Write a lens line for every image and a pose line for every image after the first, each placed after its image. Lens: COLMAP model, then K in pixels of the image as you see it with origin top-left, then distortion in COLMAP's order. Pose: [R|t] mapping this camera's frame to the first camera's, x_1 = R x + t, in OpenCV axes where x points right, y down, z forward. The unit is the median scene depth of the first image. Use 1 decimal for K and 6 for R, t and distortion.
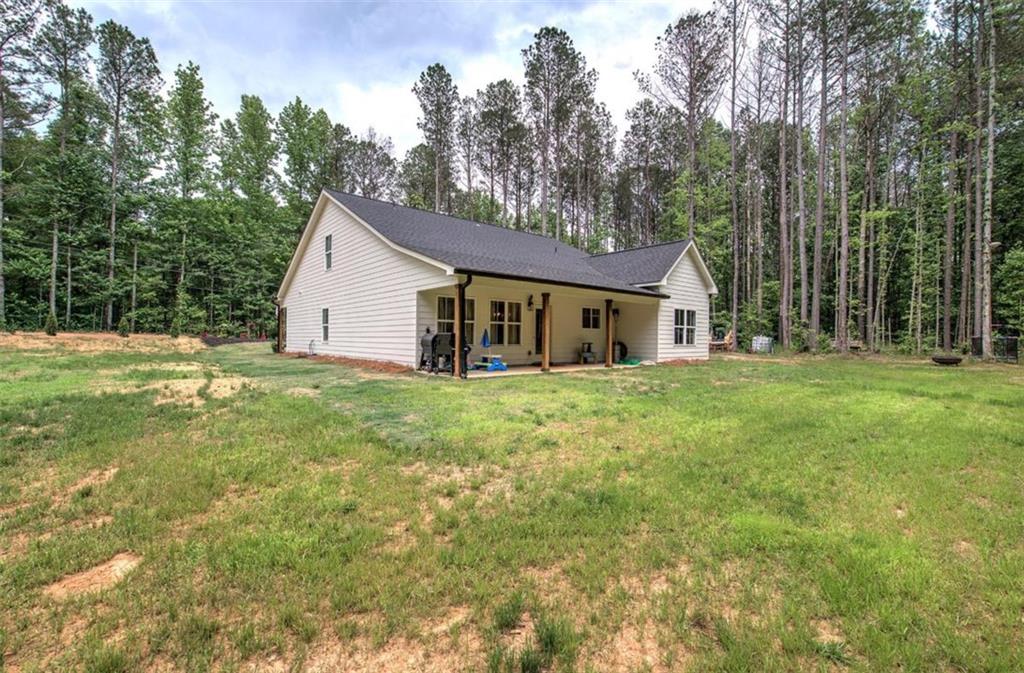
lens RADIAL K [[431.8, 0, 516.9], [0, 431.8, 336.1], [0, 0, 1]] dist [-0.000992, -0.000562]
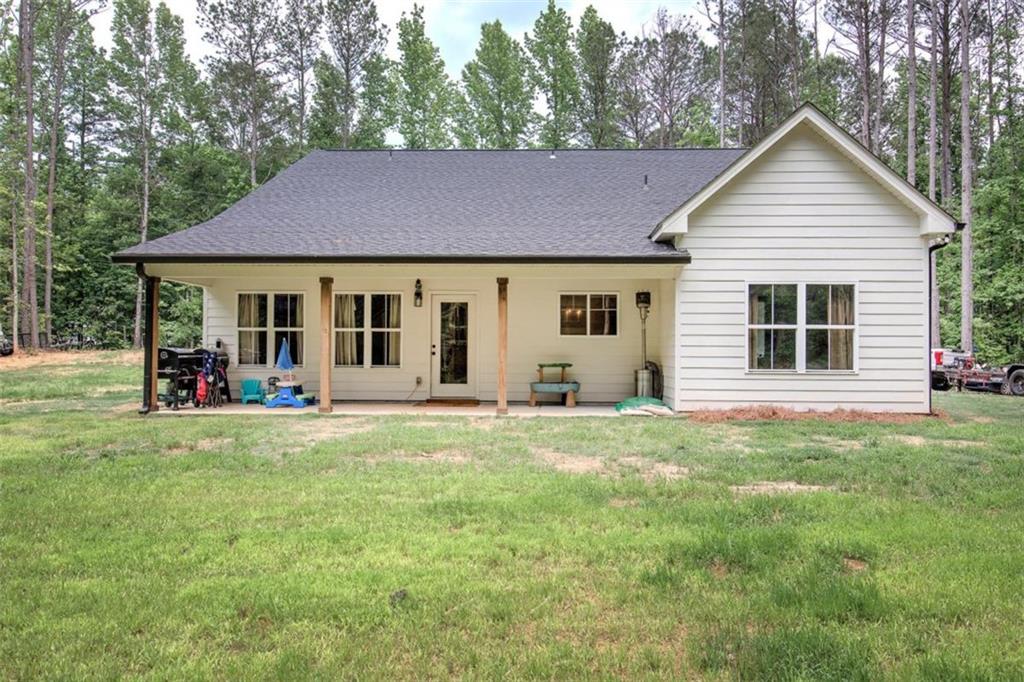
lens RADIAL K [[736.3, 0, 512.0], [0, 736.3, 341.0], [0, 0, 1]] dist [0.003897, 0.000855]
pose [[0.744737, -0.014930, -0.667191, 0.663466], [0.003845, 0.999829, -0.018083, 0.003441], [0.667347, 0.010902, 0.744667, 0.316439]]
